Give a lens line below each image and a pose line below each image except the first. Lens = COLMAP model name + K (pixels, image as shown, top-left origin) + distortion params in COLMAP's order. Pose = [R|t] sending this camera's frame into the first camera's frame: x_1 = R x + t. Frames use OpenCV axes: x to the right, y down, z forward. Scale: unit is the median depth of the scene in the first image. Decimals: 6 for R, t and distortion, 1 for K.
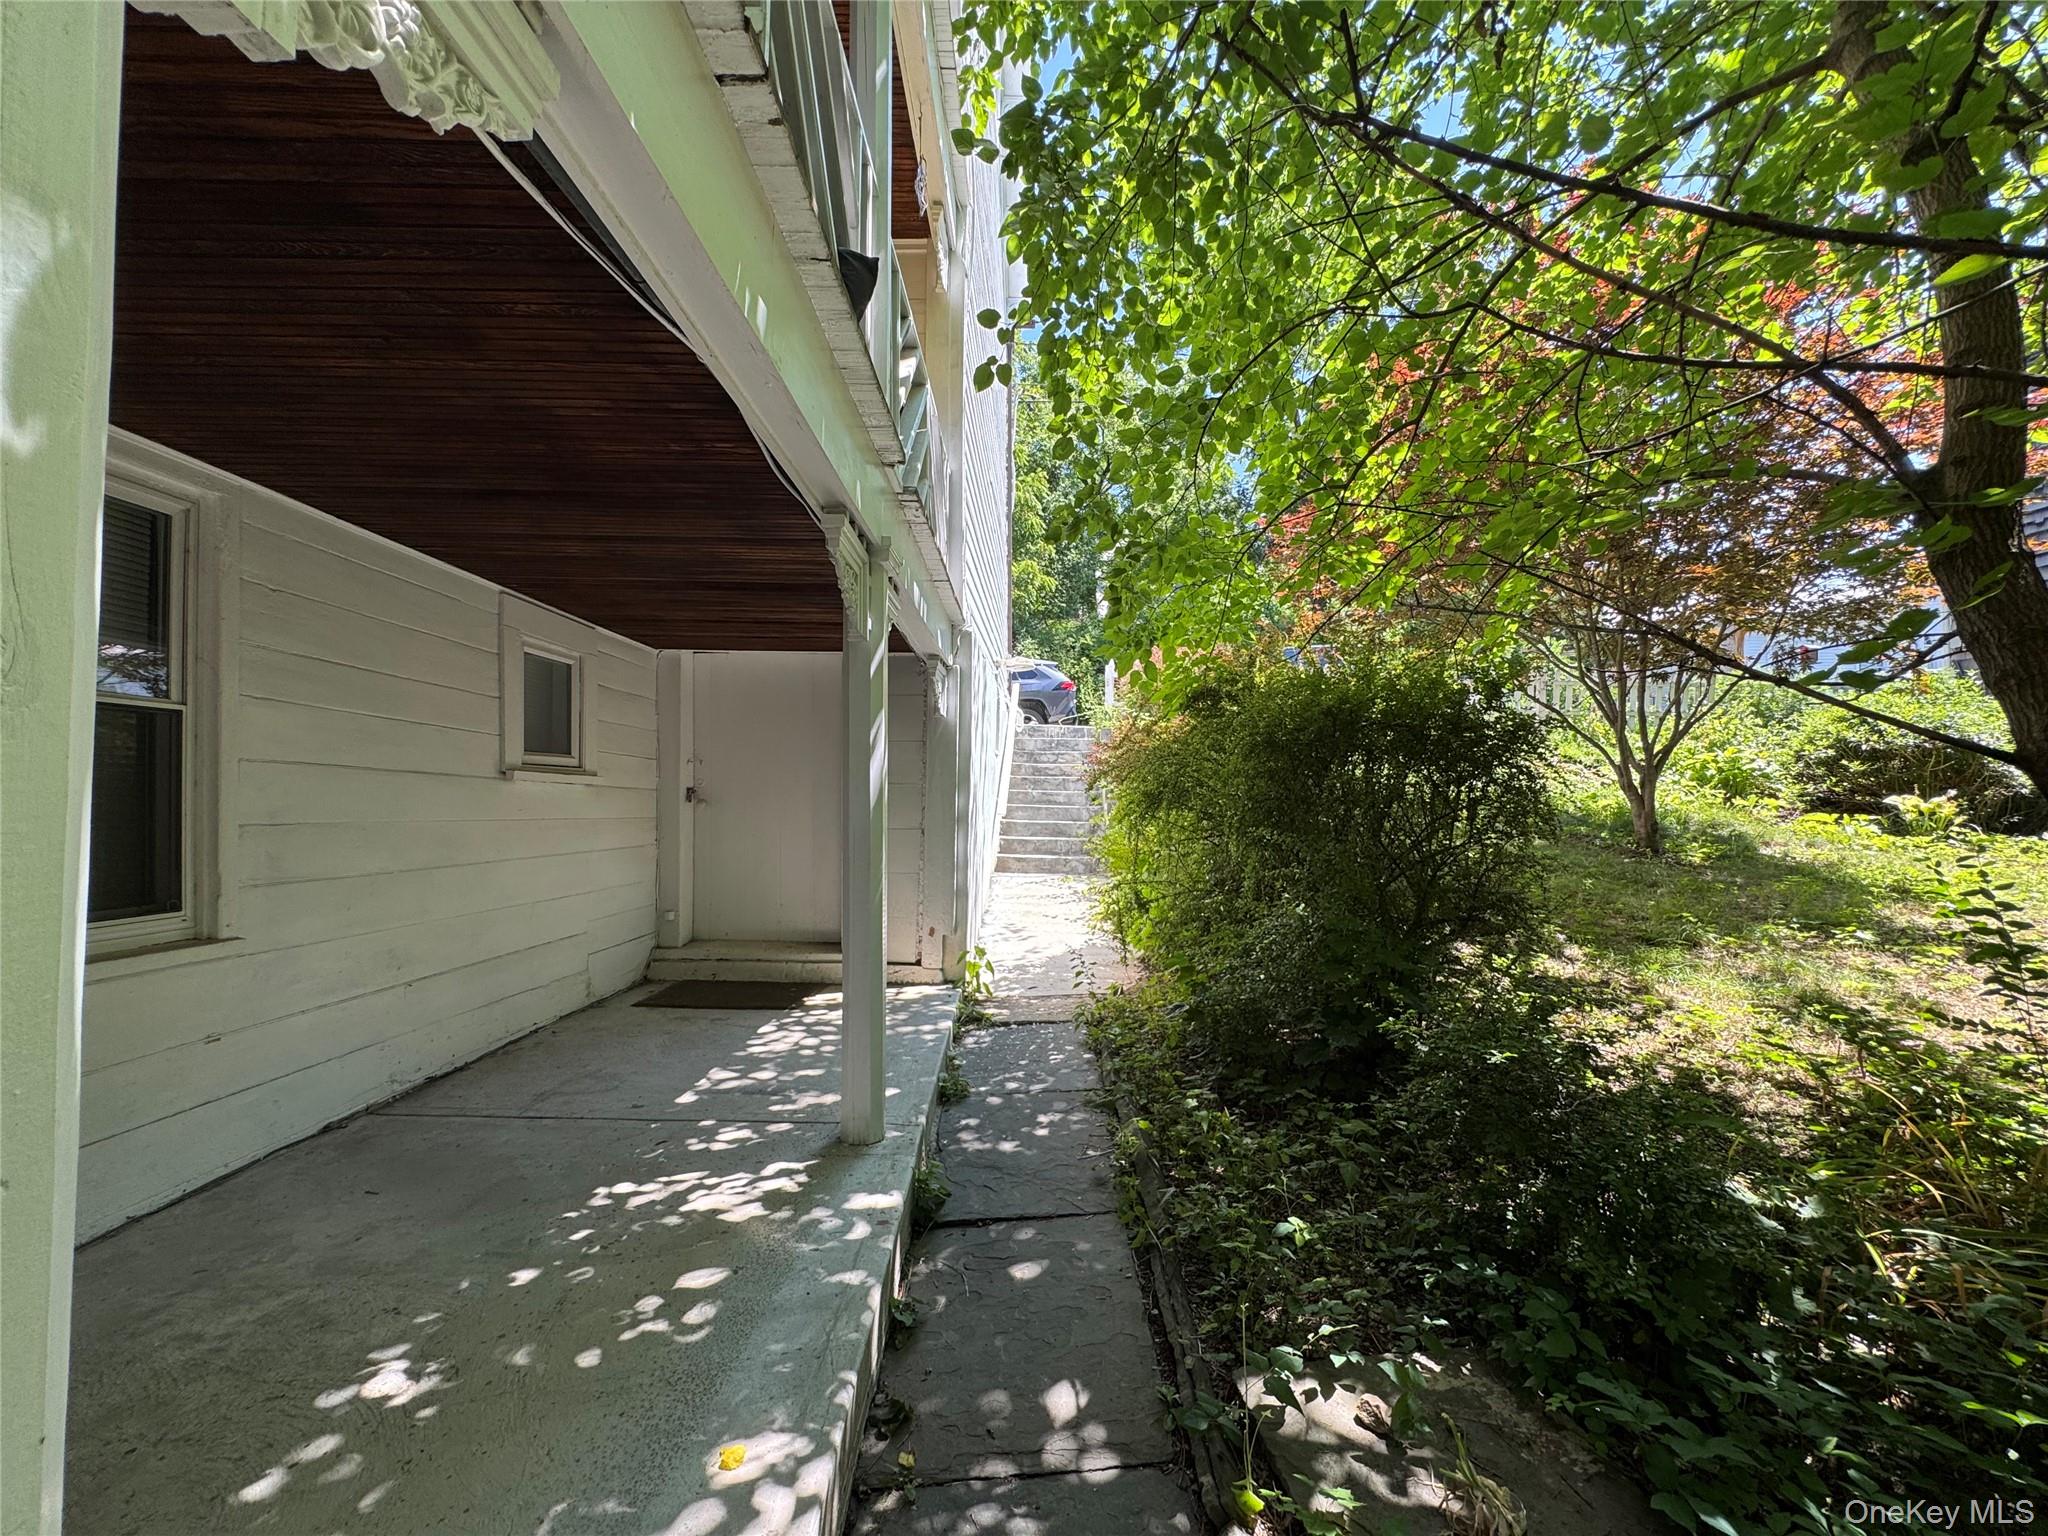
lens RADIAL K [[816.2, 0, 1024.5], [0, 816.2, 773.7], [0, 0, 1]] dist [-0.003233, 0.000771]
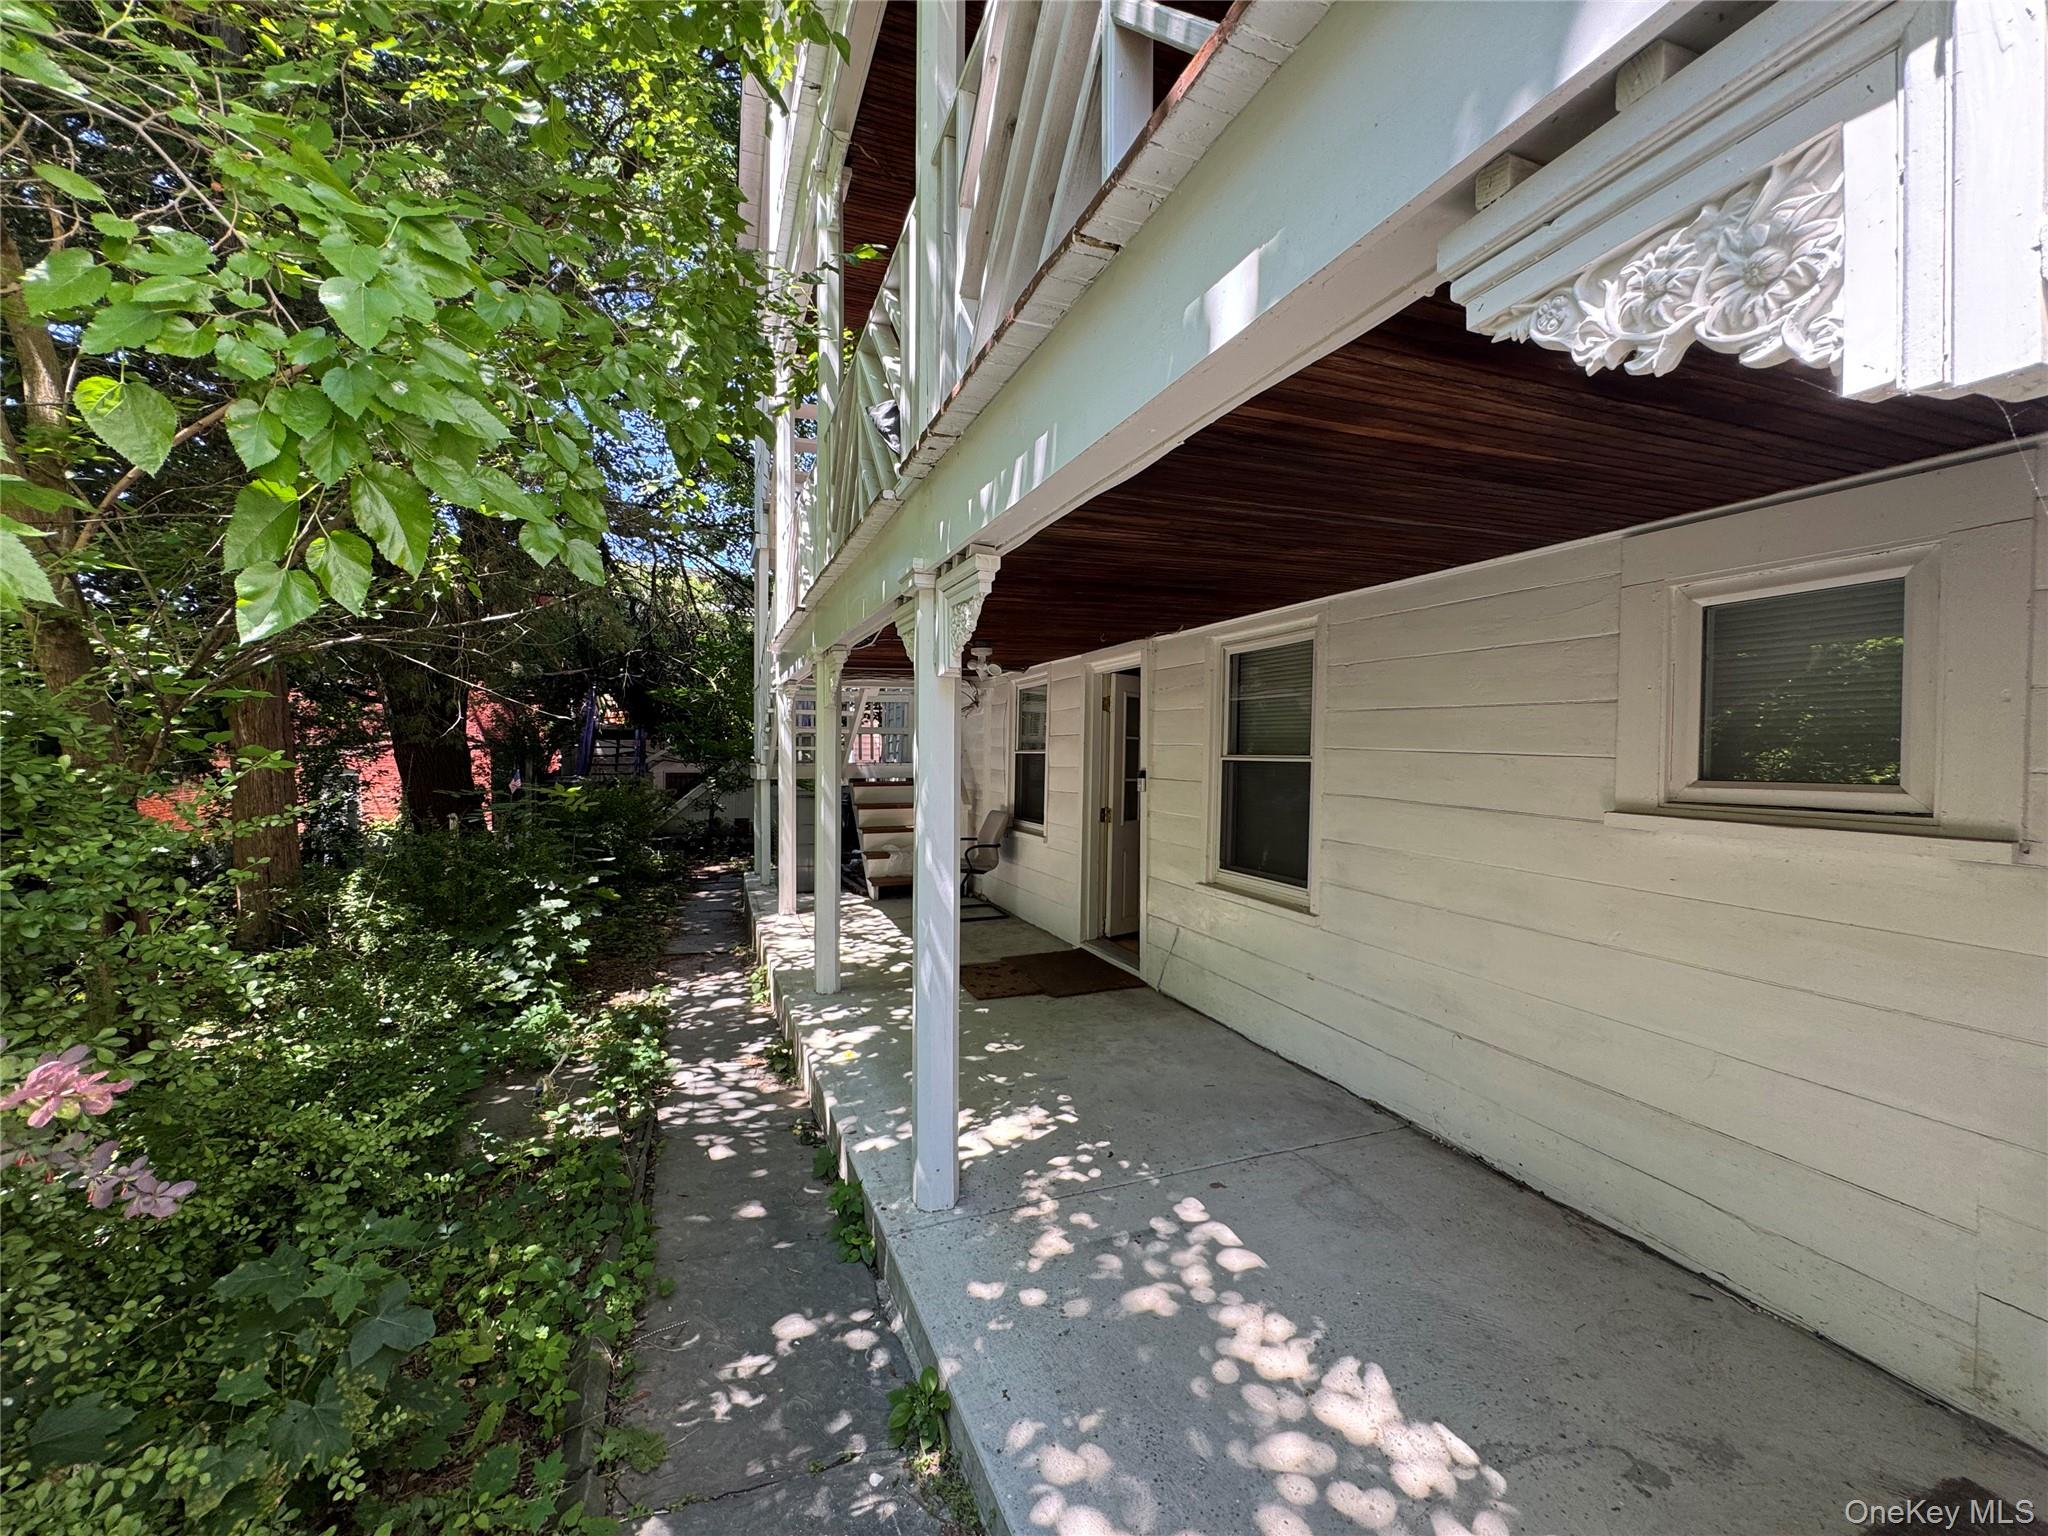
lens RADIAL K [[816.2, 0, 1020.3], [0, 816.2, 758.9], [0, 0, 1]] dist [-0.003233, 0.000771]
pose [[-0.926127, 0.004963, -0.377179, 0.061445], [0.012417, 0.999773, -0.017334, -0.048679], [0.377007, -0.020737, -0.925978, 1.687674]]
